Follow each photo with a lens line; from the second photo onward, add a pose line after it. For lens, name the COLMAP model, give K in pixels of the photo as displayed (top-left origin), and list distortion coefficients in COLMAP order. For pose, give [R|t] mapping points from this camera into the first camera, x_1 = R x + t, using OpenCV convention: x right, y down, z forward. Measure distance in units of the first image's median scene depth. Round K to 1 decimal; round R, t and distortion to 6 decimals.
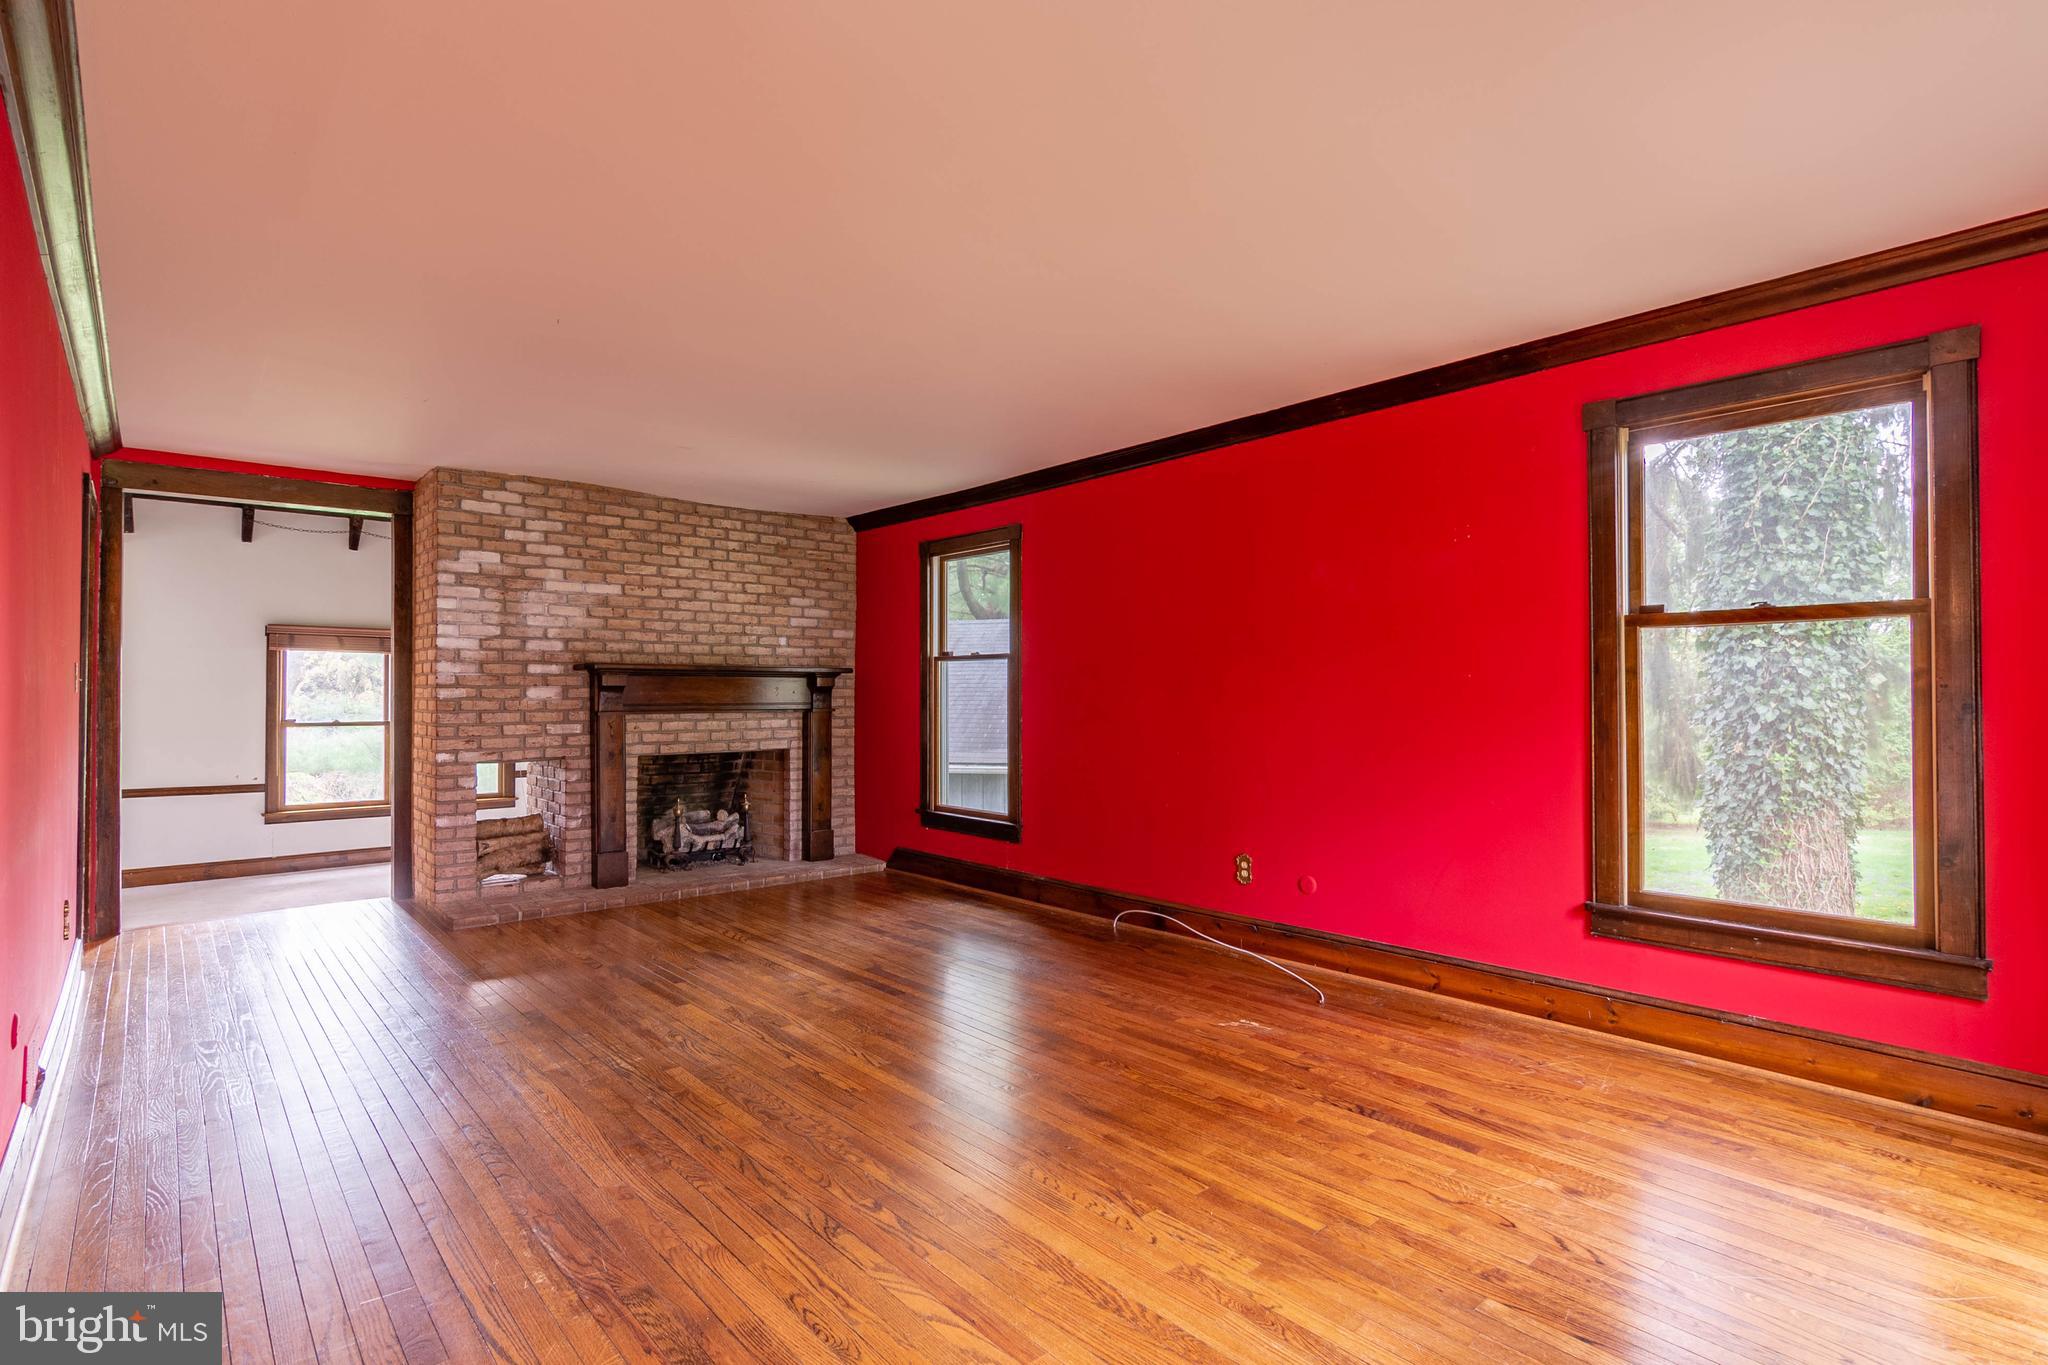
lens RADIAL K [[992.0, 0, 1020.1], [0, 992.0, 684.2], [0, 0, 1]] dist [-0.000019, 0.002497]
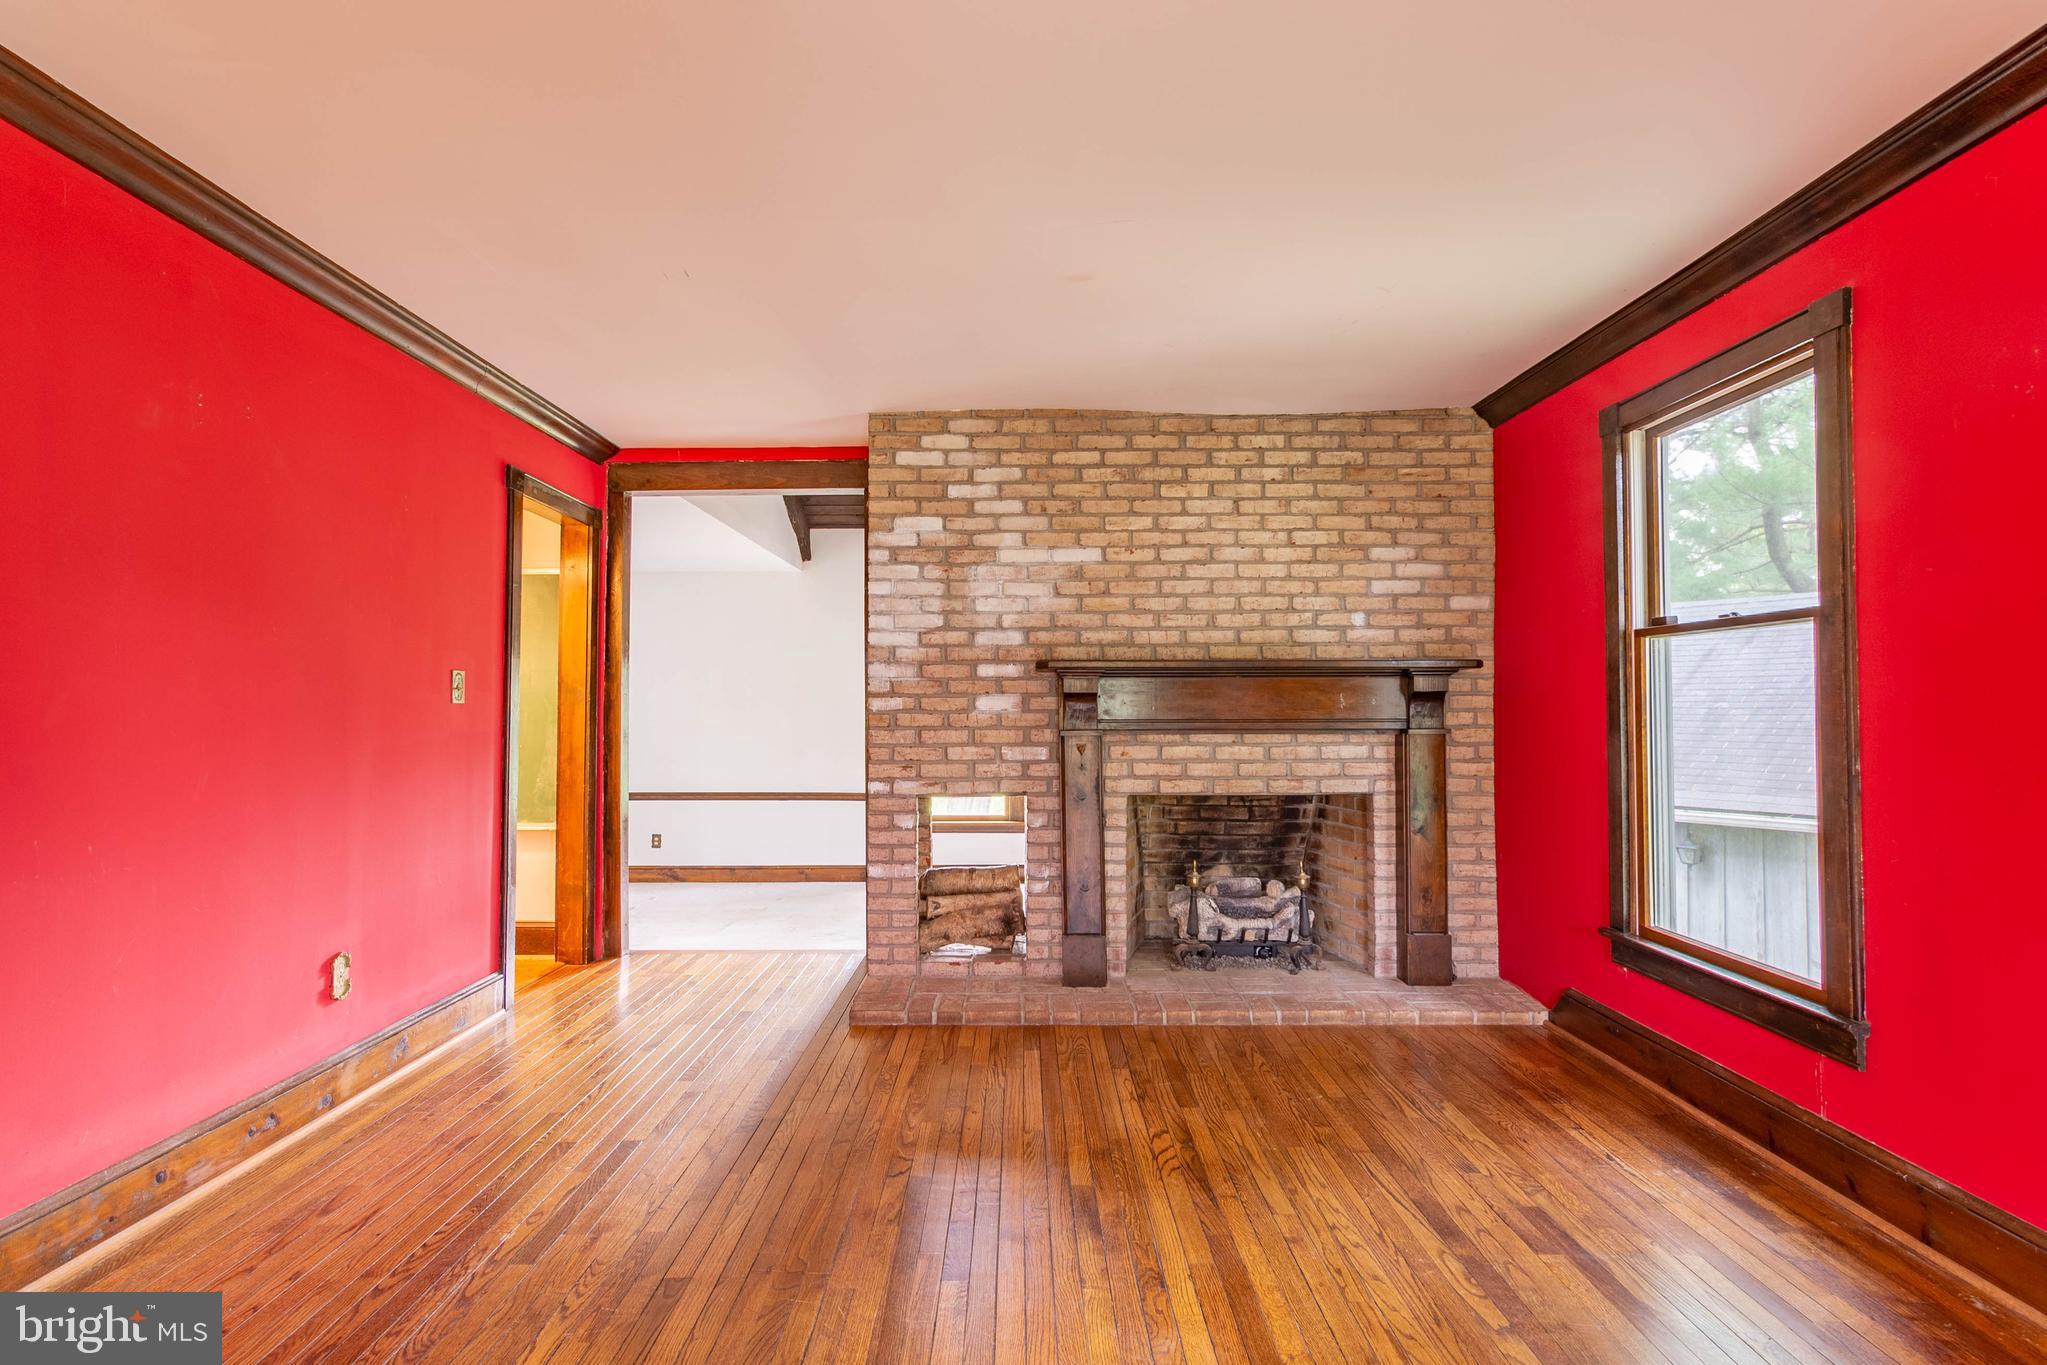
lens RADIAL K [[991.5, 0, 1019.6], [0, 991.5, 684.2], [0, 0, 1]] dist [-0.000019, 0.002497]
pose [[0.749959, -0.016530, -0.661278, 0.011851], [0.008127, 0.999843, -0.015777, 0.005748], [0.661434, 0.006458, 0.749975, 0.423130]]
